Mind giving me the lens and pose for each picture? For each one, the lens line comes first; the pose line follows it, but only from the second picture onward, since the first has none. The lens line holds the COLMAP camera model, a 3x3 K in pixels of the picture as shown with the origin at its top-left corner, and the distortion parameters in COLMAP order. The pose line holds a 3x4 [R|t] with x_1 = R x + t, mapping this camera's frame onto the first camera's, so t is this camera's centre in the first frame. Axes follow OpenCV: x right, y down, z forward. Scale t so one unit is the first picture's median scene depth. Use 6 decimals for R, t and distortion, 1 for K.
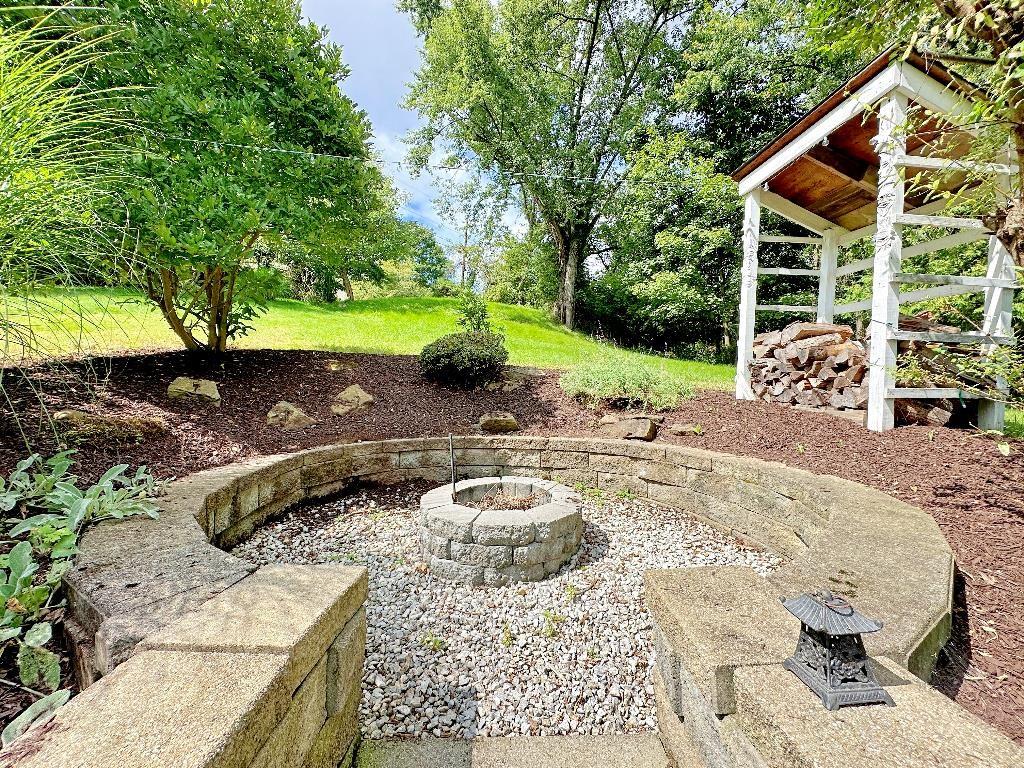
lens RADIAL K [[423.1, 0, 508.7], [0, 423.1, 386.3], [0, 0, 1]] dist [-0.000363, -0.000092]
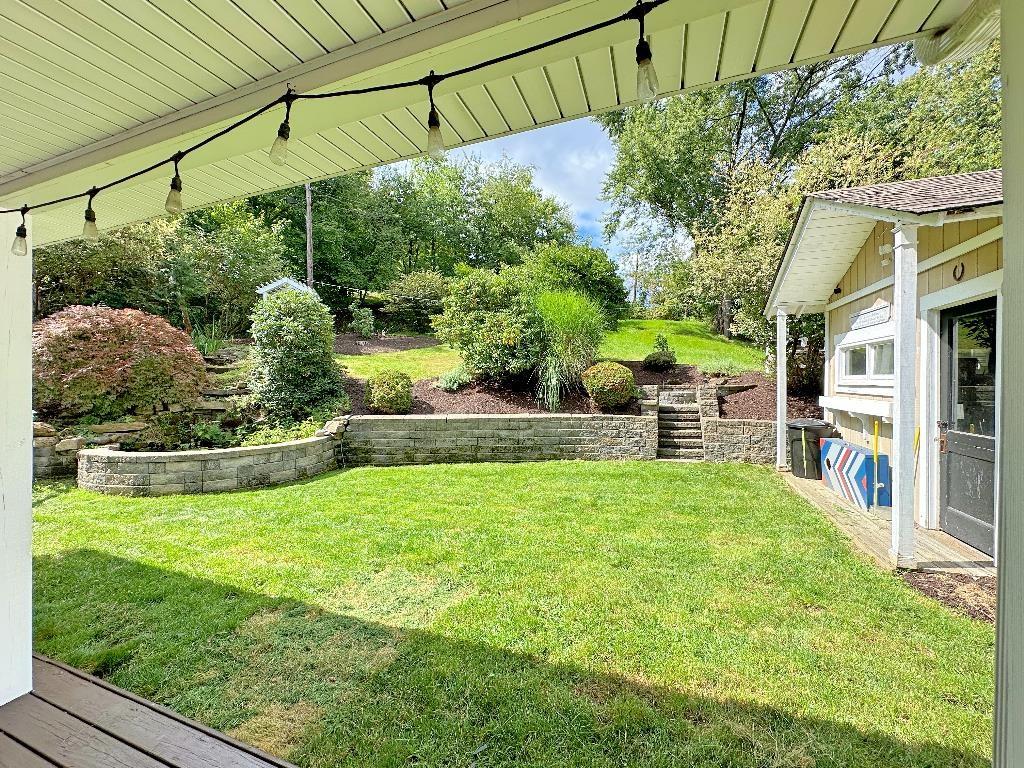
lens RADIAL K [[423.1, 0, 508.7], [0, 423.1, 386.3], [0, 0, 1]] dist [-0.000363, -0.000092]
pose [[0.929971, -0.008907, -0.367526, -0.001870], [0.003414, 0.999873, -0.015591, 0.037013], [0.367618, 0.013244, 0.929883, -0.524699]]
